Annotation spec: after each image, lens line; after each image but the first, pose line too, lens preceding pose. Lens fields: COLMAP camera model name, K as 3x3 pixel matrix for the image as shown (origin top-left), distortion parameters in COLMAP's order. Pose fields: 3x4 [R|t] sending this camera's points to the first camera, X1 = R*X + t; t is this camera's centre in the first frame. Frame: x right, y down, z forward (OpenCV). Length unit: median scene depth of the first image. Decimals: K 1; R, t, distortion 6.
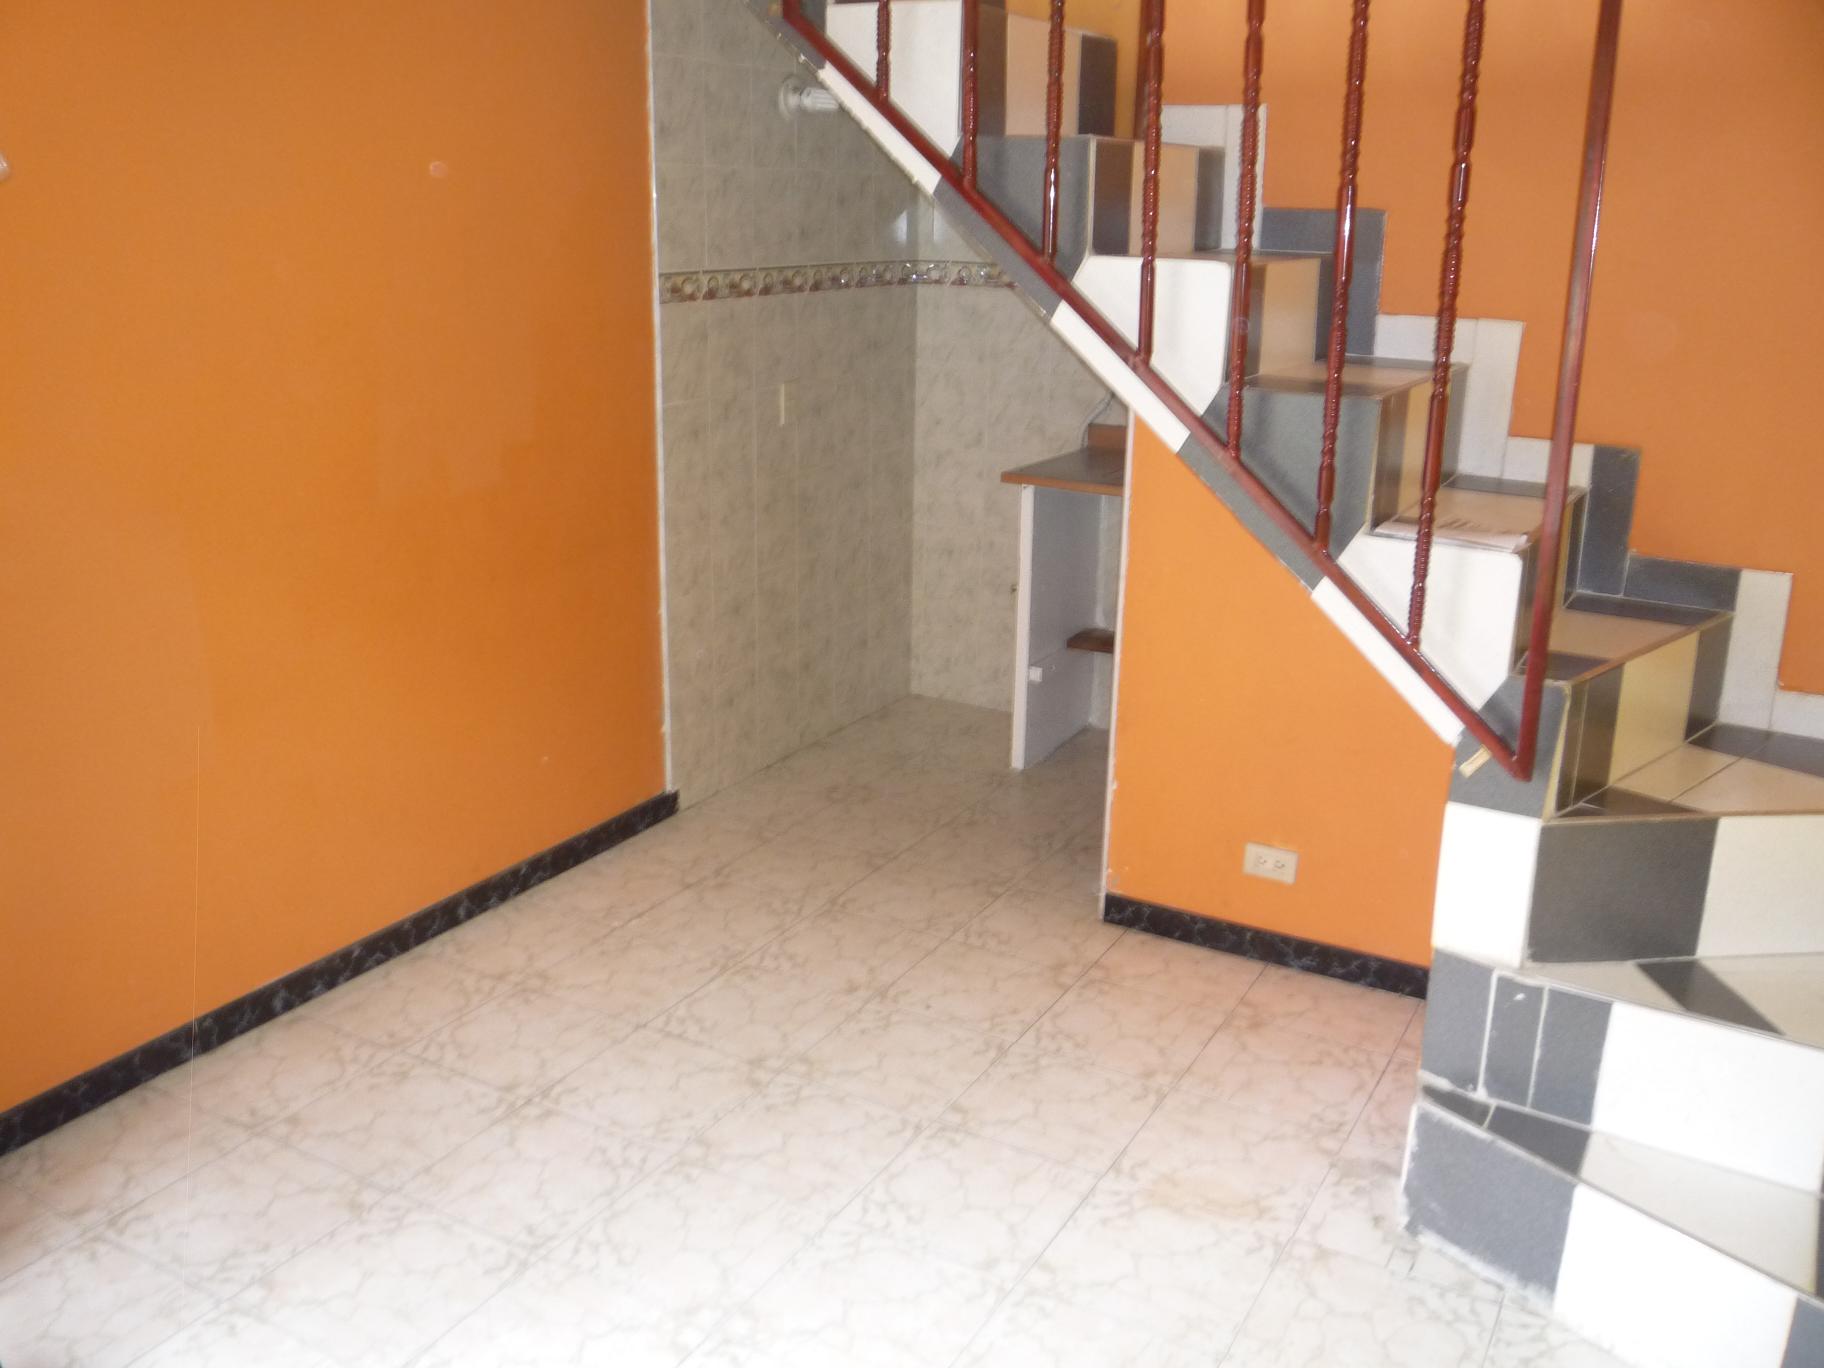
lens RADIAL K [[1624.4, 0, 911.7], [0, 1624.4, 688.4], [0, 0, 1]] dist [-0.042796, 0.008523]
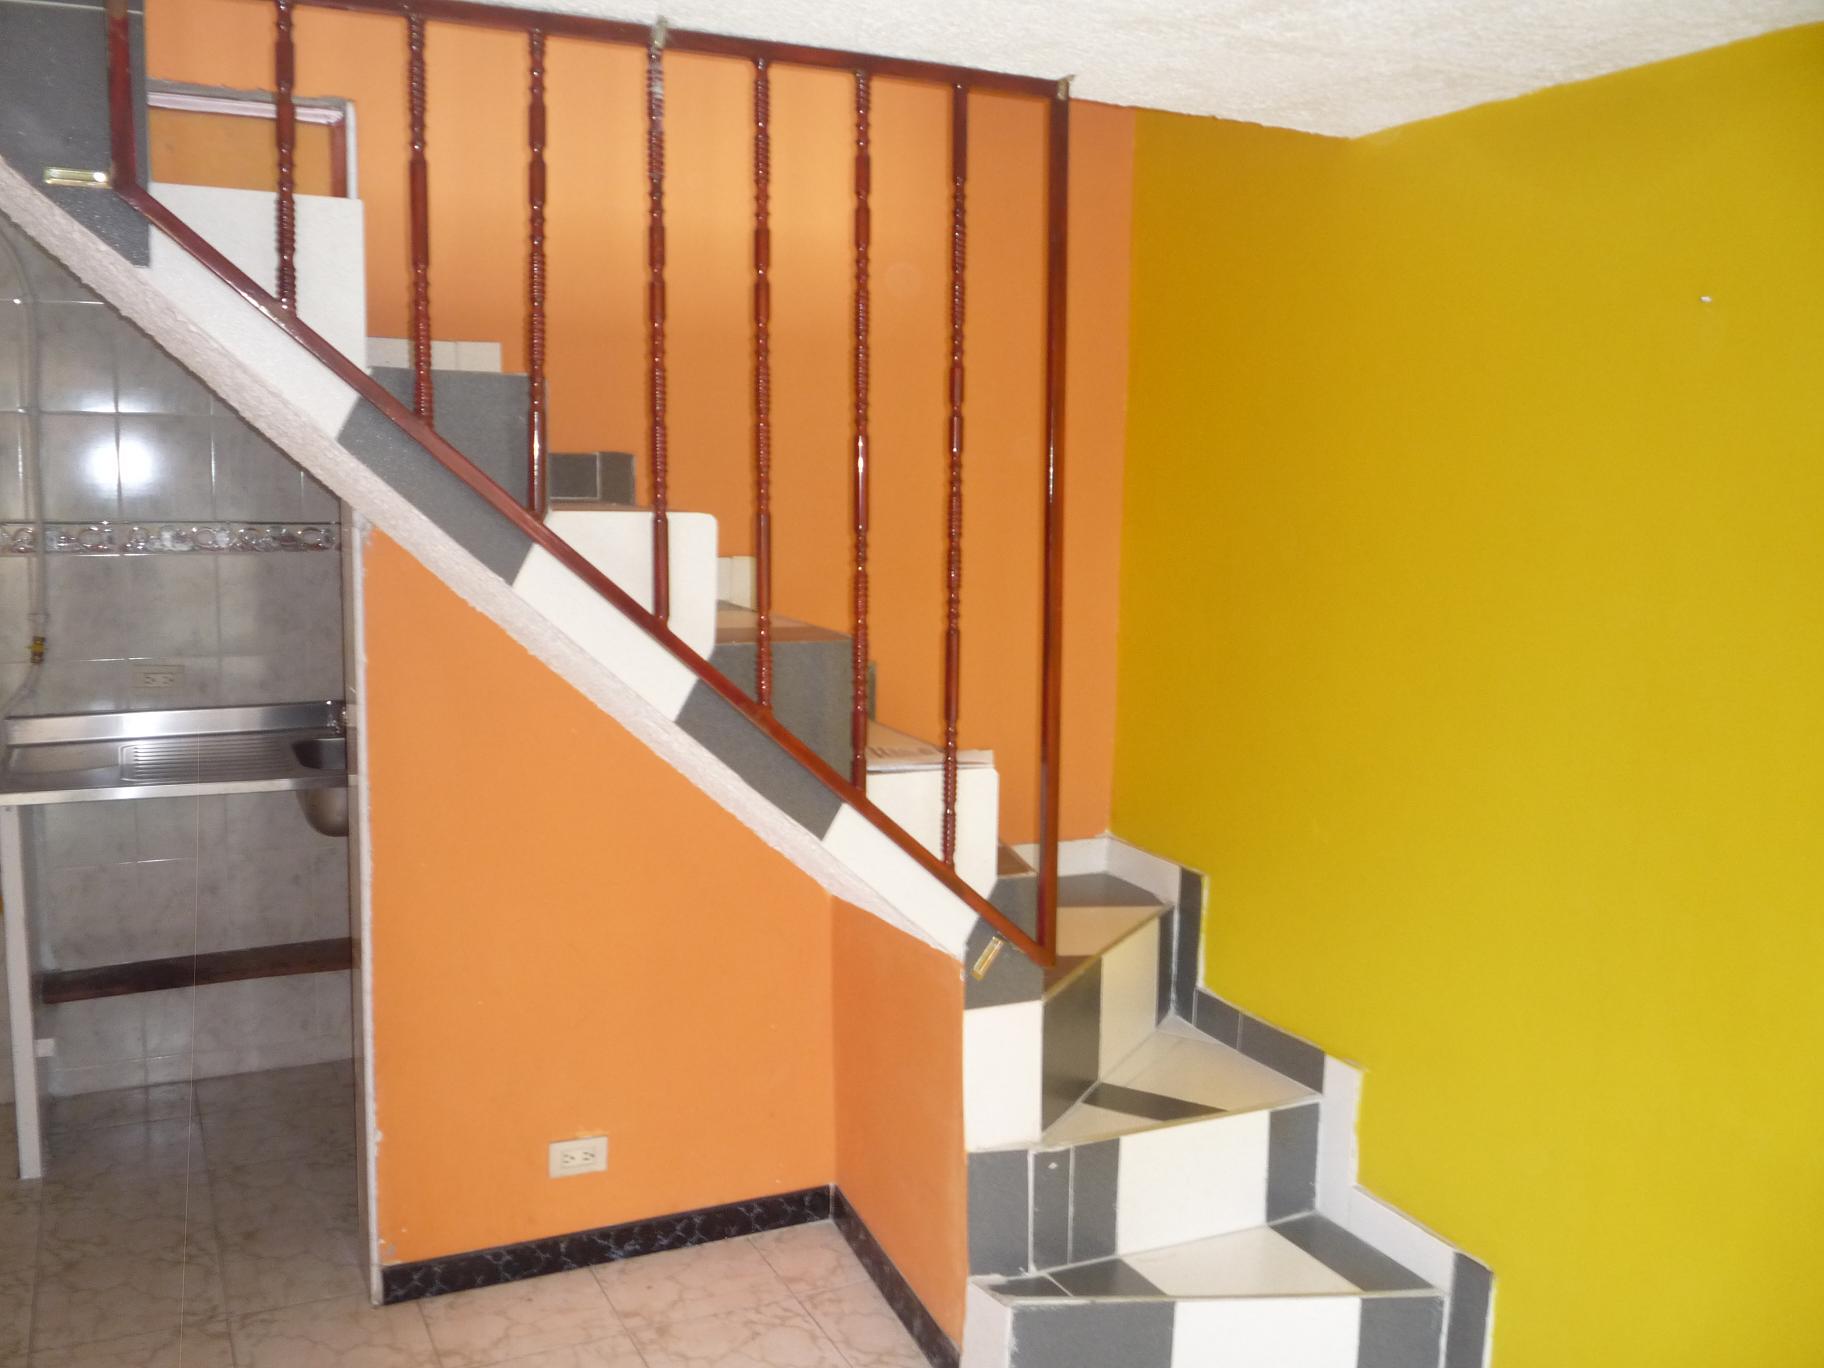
lens RADIAL K [[1587.1, 0, 912.8], [0, 1587.1, 679.0], [0, 0, 1]] dist [-0.057184, 0.022585]
pose [[0.555554, -0.113699, 0.823670, -0.475950], [0.228002, 0.973467, -0.019408, -0.118984], [-0.799609, 0.198581, 0.566737, 0.384229]]
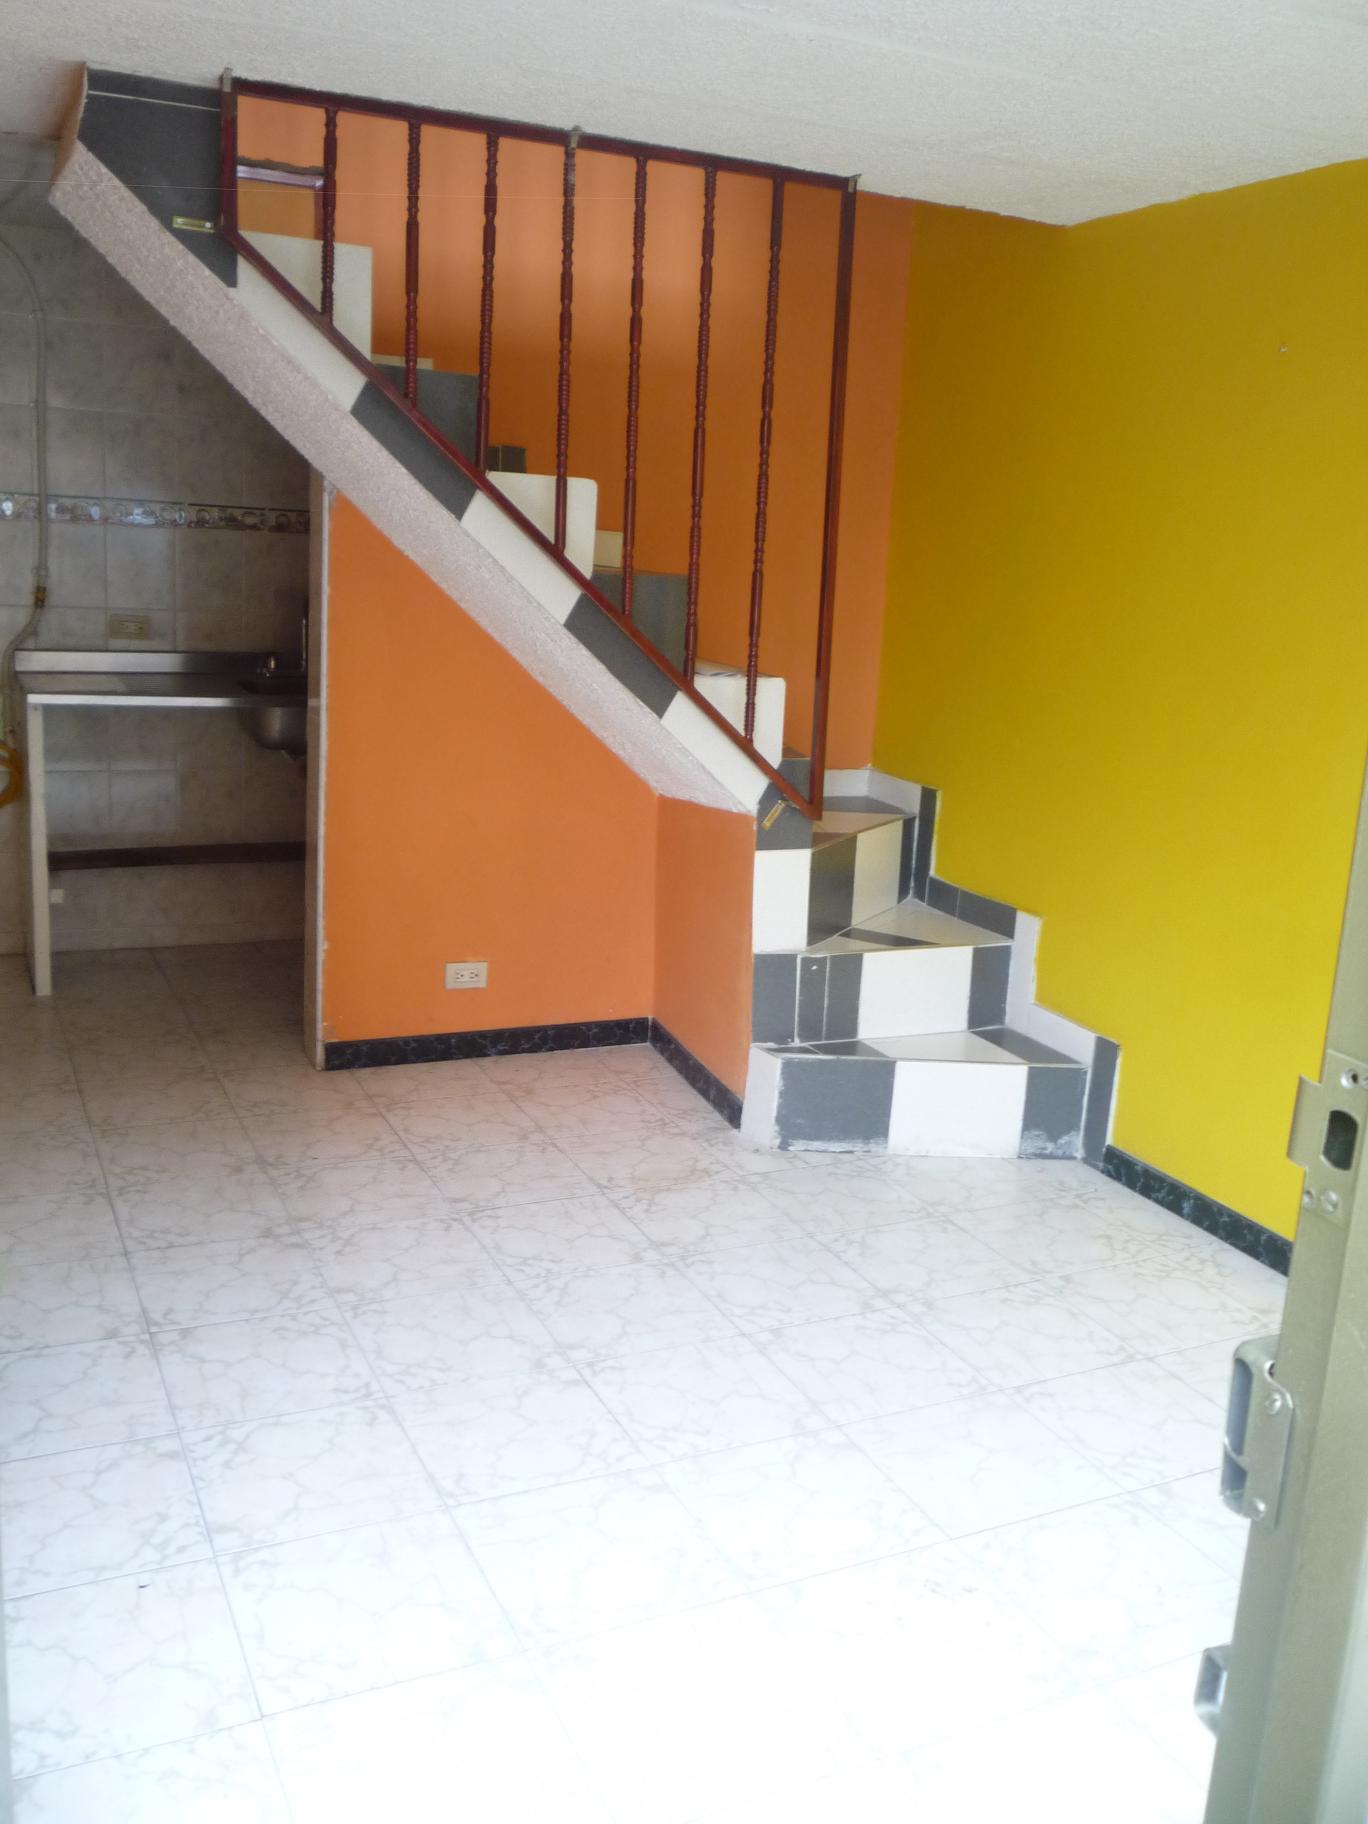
lens RADIAL K [[1598.3, 0, 700.2], [0, 1598.3, 897.4], [0, 0, 1]] dist [-0.038478, 0.010662]
pose [[0.562892, -0.162307, 0.810438, -0.837541], [0.192491, 0.979311, 0.062432, 0.010941], [-0.803803, 0.120860, 0.582489, 0.186793]]
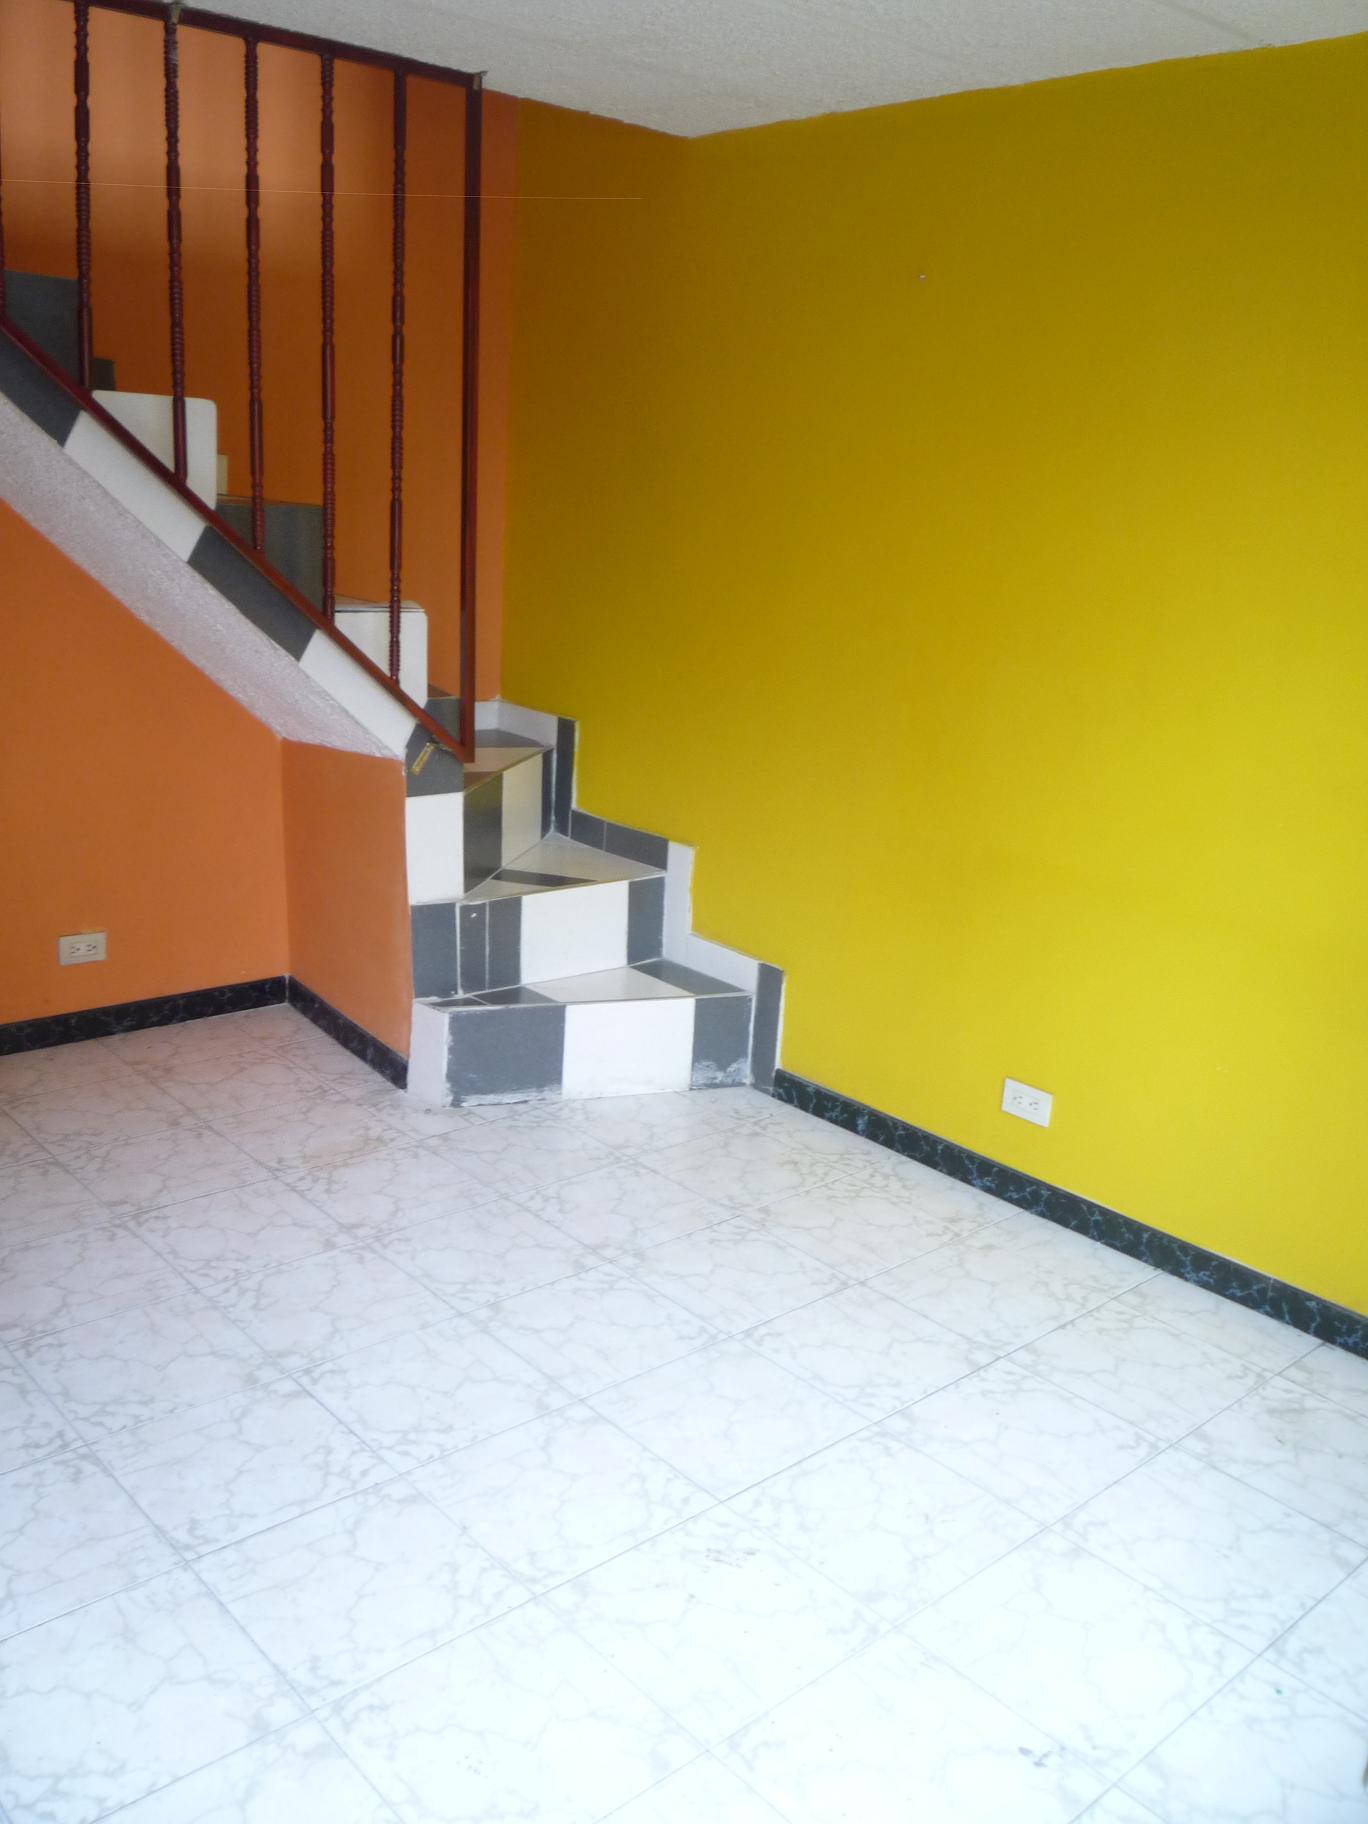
lens RADIAL K [[1587.1, 0, 690.6], [0, 1587.1, 900.2], [0, 0, 1]] dist [-0.057184, 0.022585]
pose [[0.310476, -0.241622, 0.919360, -0.821010], [0.222730, 0.958724, 0.176749, -0.029378], [-0.924119, 0.149893, 0.351477, 0.291980]]
